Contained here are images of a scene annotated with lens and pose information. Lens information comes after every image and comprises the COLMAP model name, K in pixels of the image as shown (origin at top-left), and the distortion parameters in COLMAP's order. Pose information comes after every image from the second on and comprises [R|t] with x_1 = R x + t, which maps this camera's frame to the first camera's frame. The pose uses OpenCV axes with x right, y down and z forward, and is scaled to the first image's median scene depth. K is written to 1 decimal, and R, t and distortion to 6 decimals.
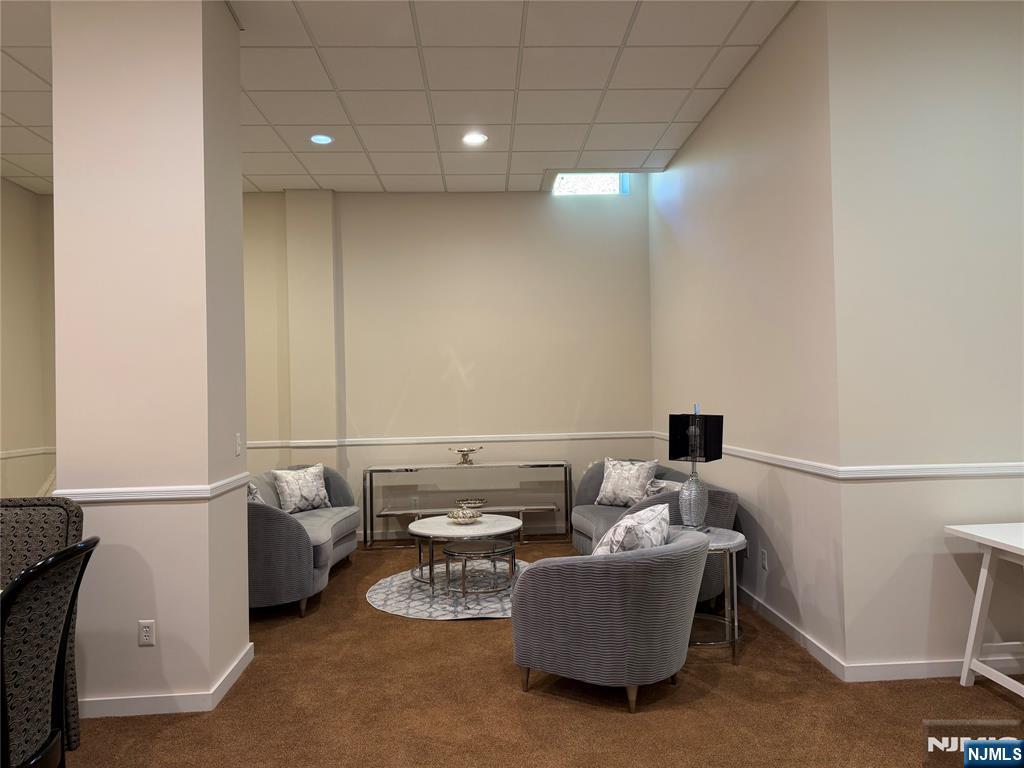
lens RADIAL K [[715.6, 0, 512.0], [0, 715.6, 384.0], [0, 0, 1]] dist [-0.000243, -0.008823]
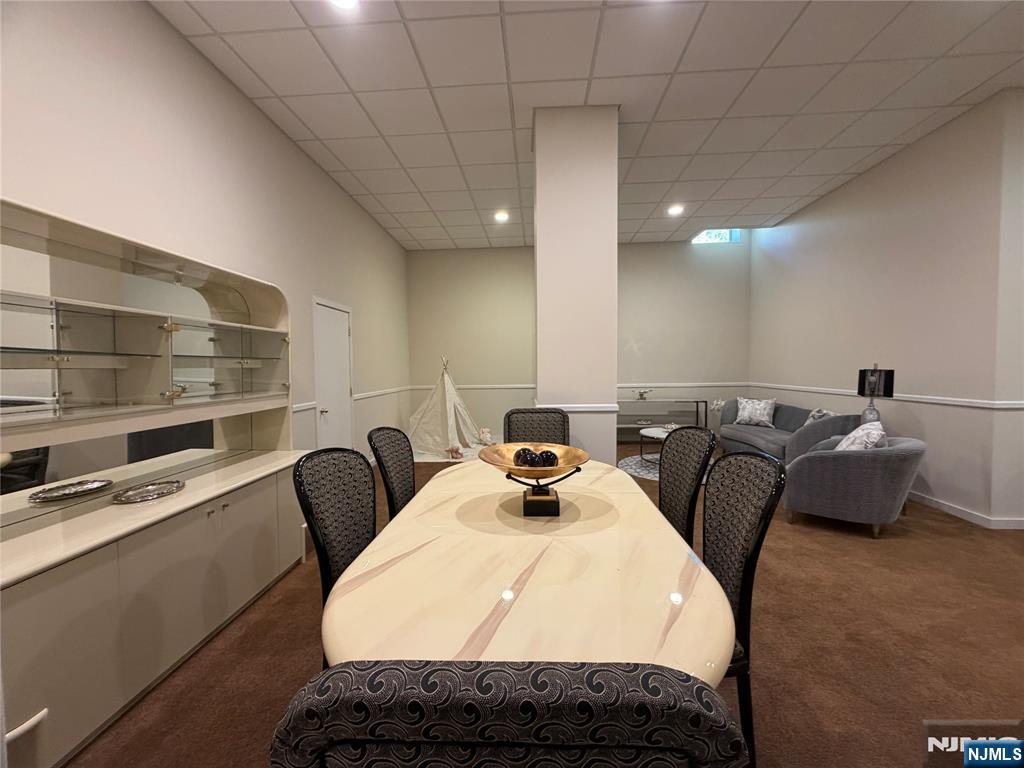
lens RADIAL K [[406.6, 0, 512.0], [0, 406.6, 384.0], [0, 0, 1]] dist [0.002312, -0.000001]
pose [[0.995419, 0.015775, -0.094300, -0.503983], [-0.009988, 0.998055, 0.061533, 0.025820], [0.095087, -0.060309, 0.993640, -0.035464]]
